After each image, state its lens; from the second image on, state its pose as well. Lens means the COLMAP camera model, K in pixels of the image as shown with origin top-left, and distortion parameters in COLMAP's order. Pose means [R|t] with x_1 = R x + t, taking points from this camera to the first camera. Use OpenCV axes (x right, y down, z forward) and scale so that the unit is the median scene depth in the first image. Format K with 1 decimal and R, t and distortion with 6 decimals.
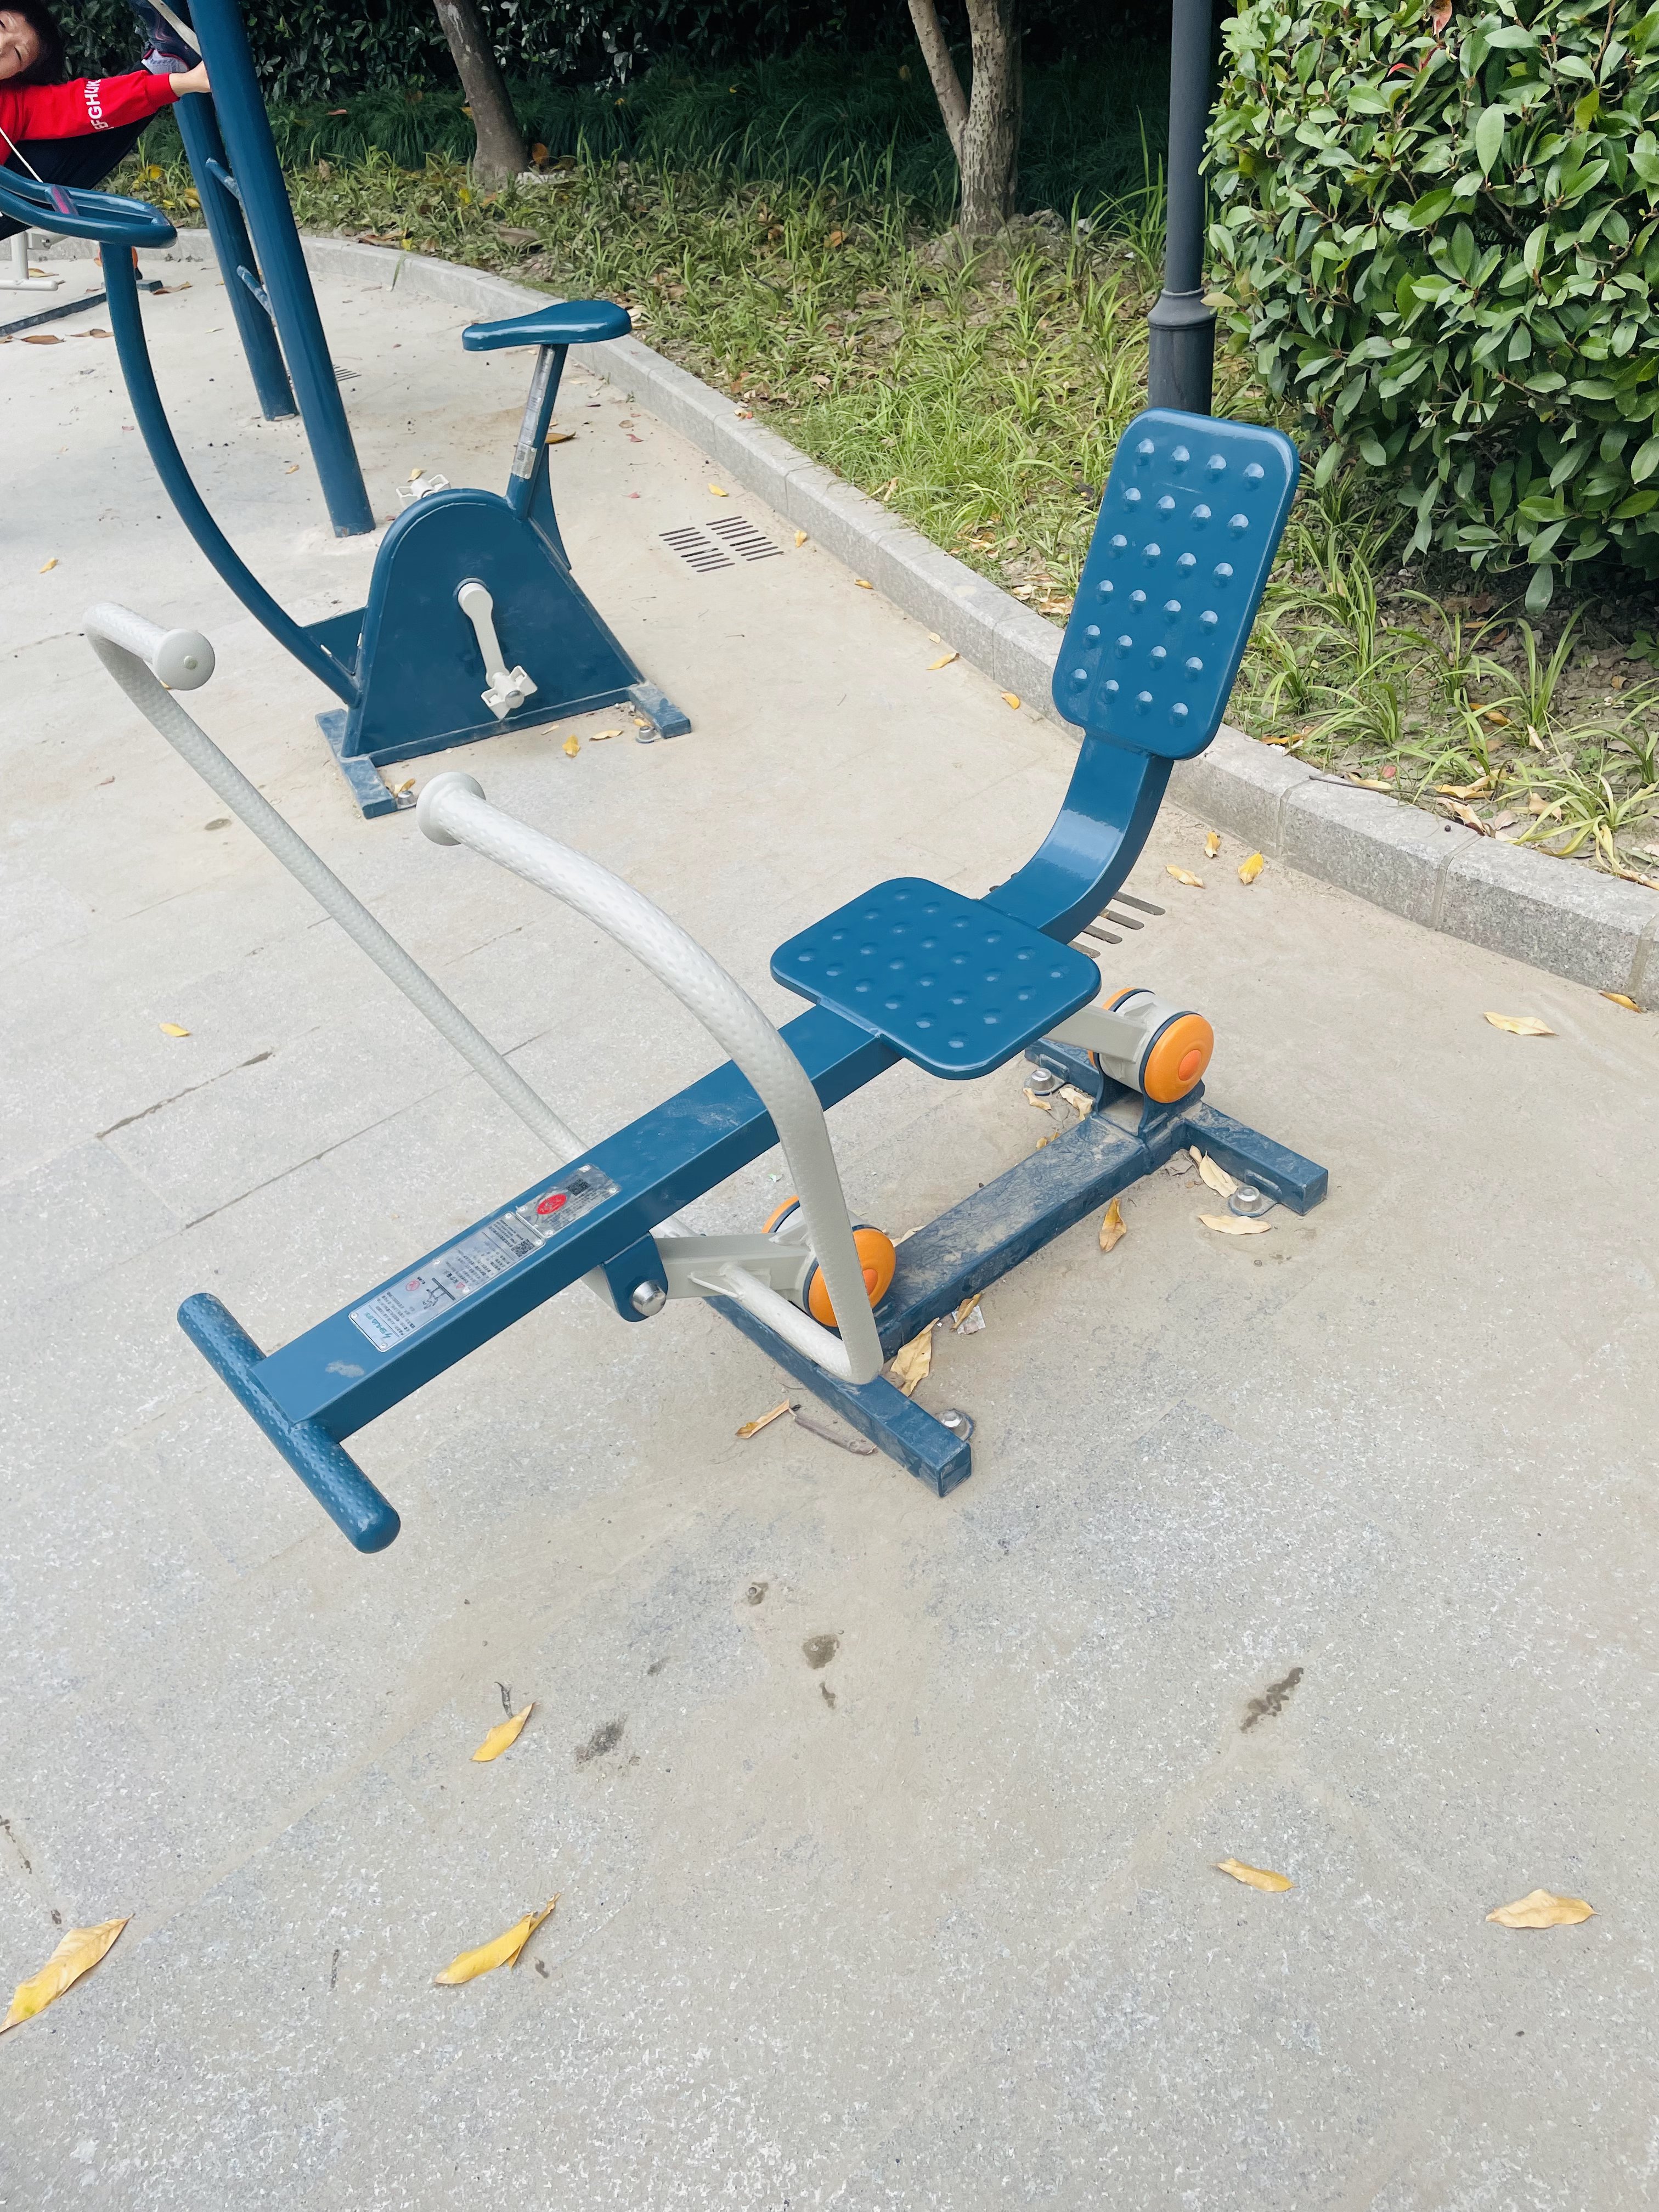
lens RADIAL K [[1686.4, 0, 829.5], [0, 1686.4, 1106.0], [0, 0, 1]] dist [-0.008768, -0.008112]
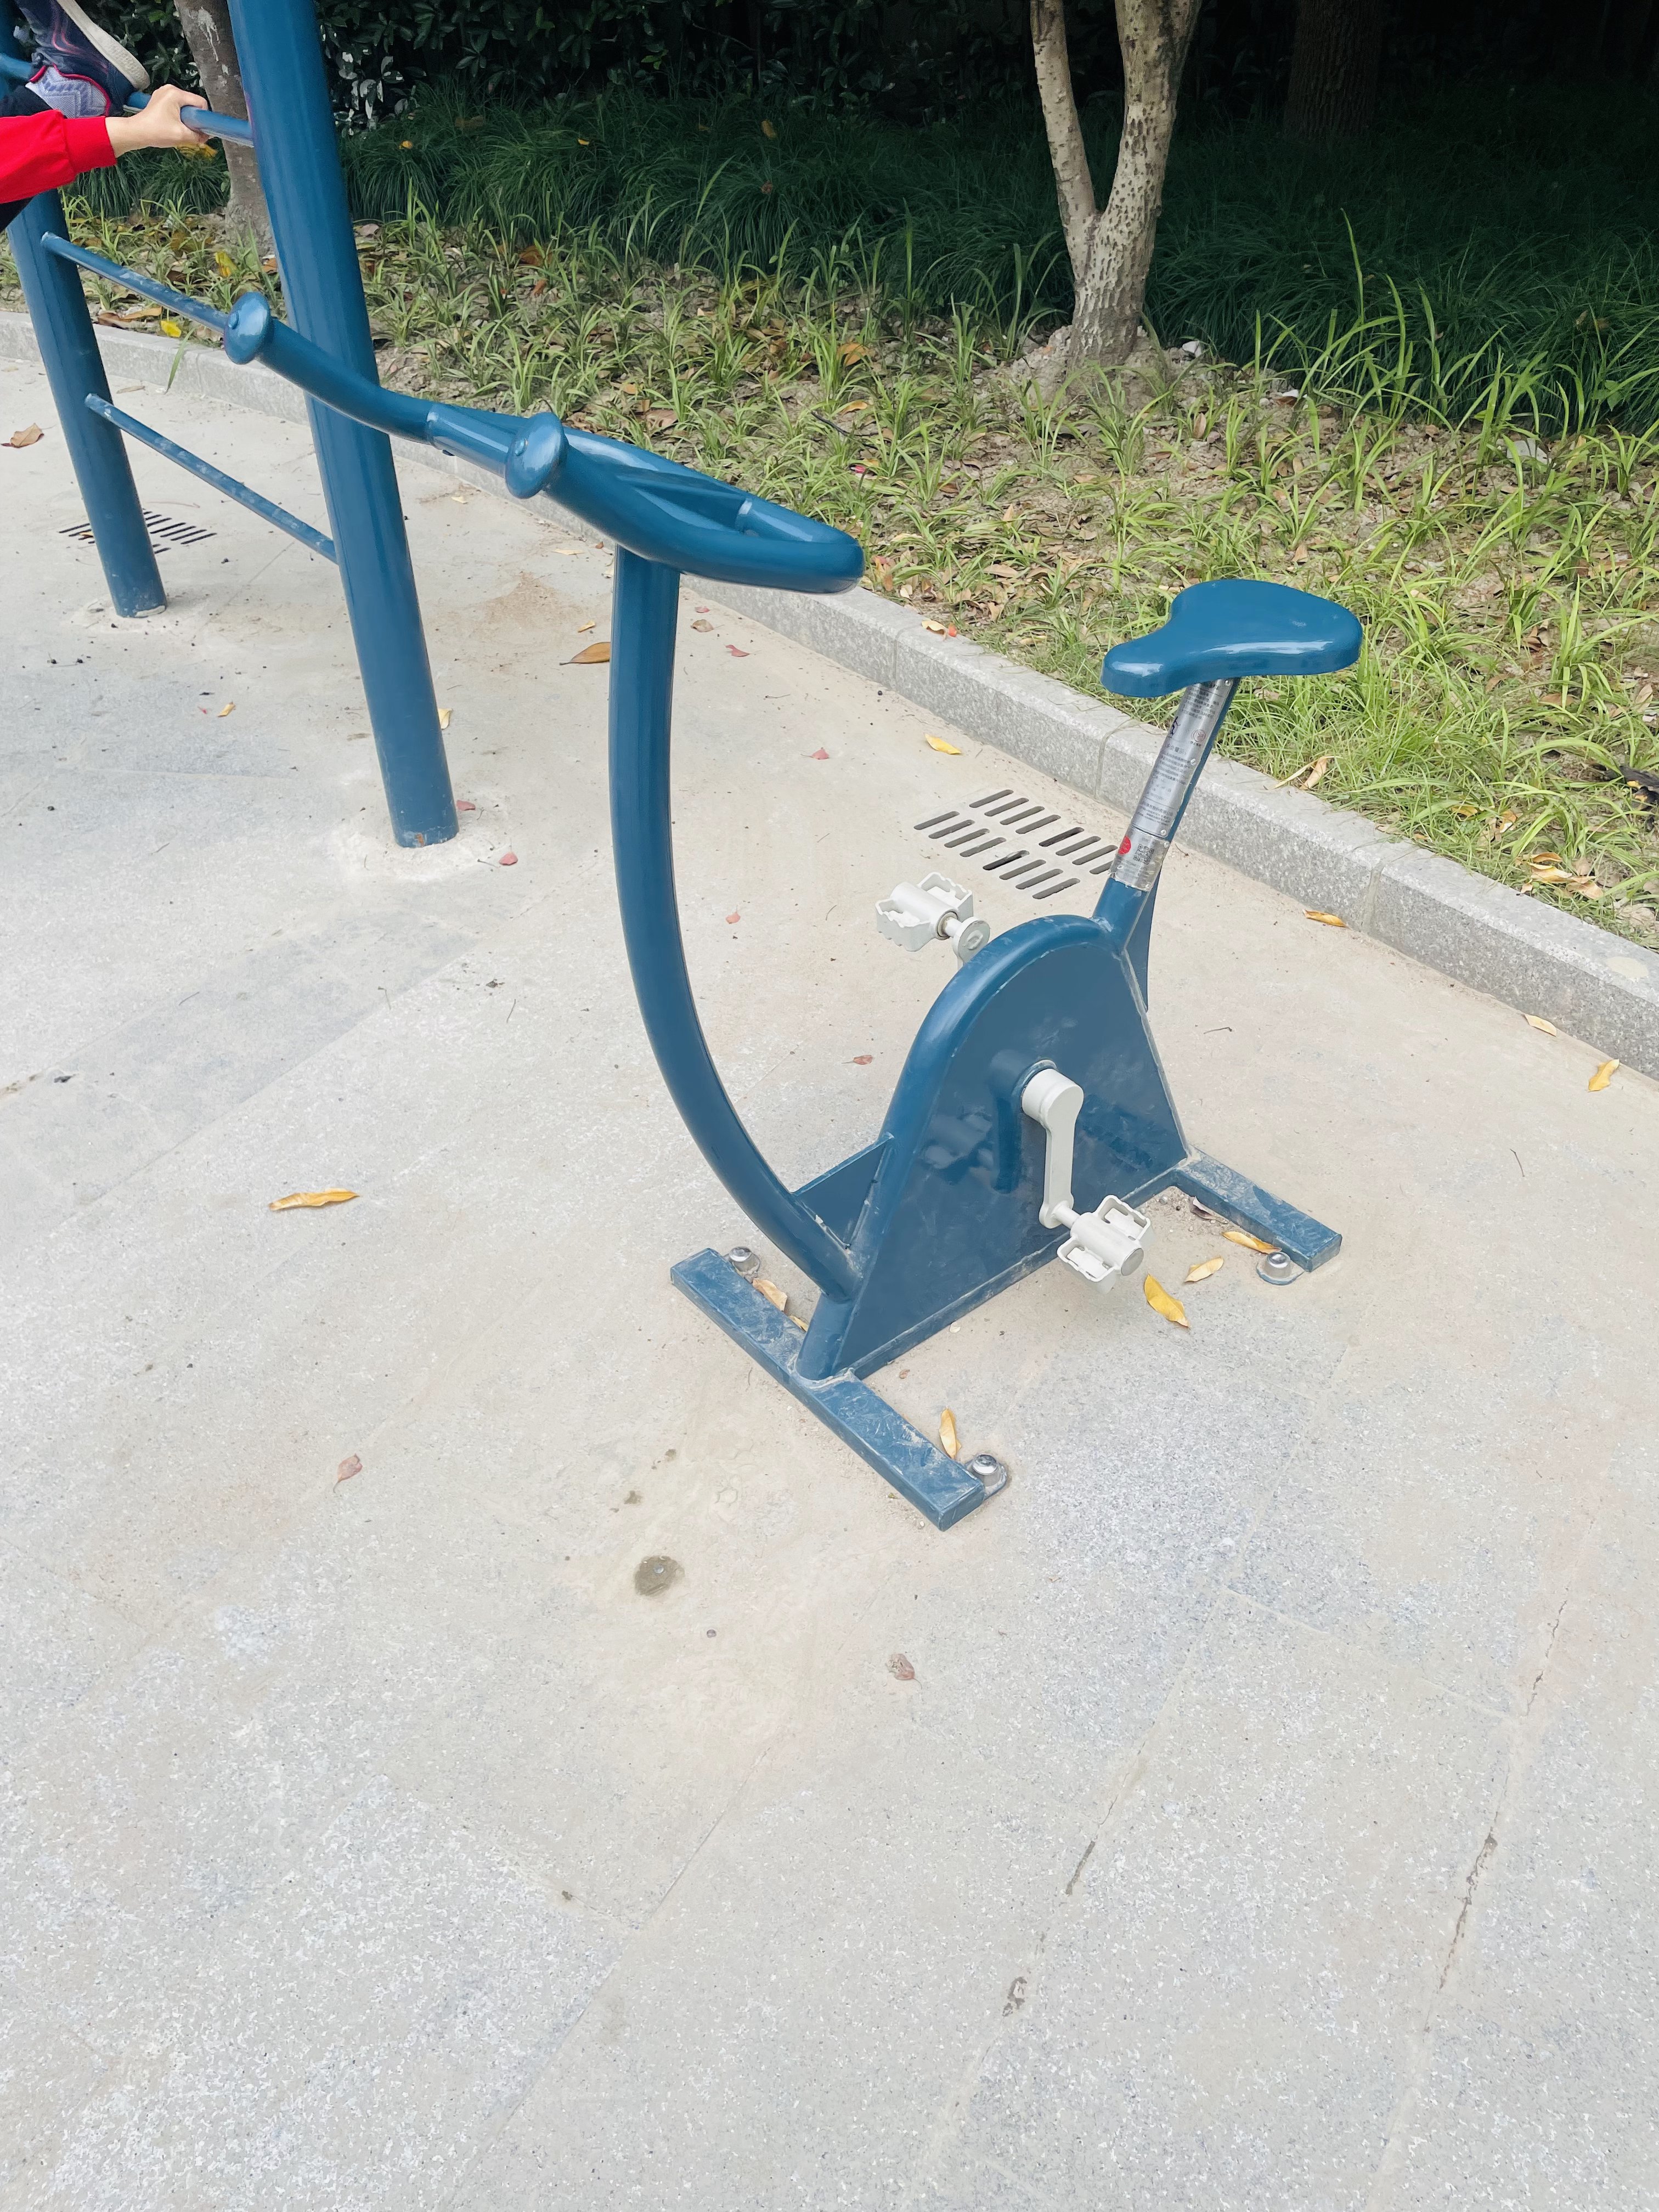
lens RADIAL K [[1656.2, 0, 829.5], [0, 1656.2, 1106.0], [0, 0, 1]] dist [0.042903, -0.054369]
pose [[0.959244, -0.102786, 0.263221, -0.288836], [0.105775, 0.994386, 0.002827, -0.205919], [-0.262034, 0.025131, 0.964731, 0.318903]]
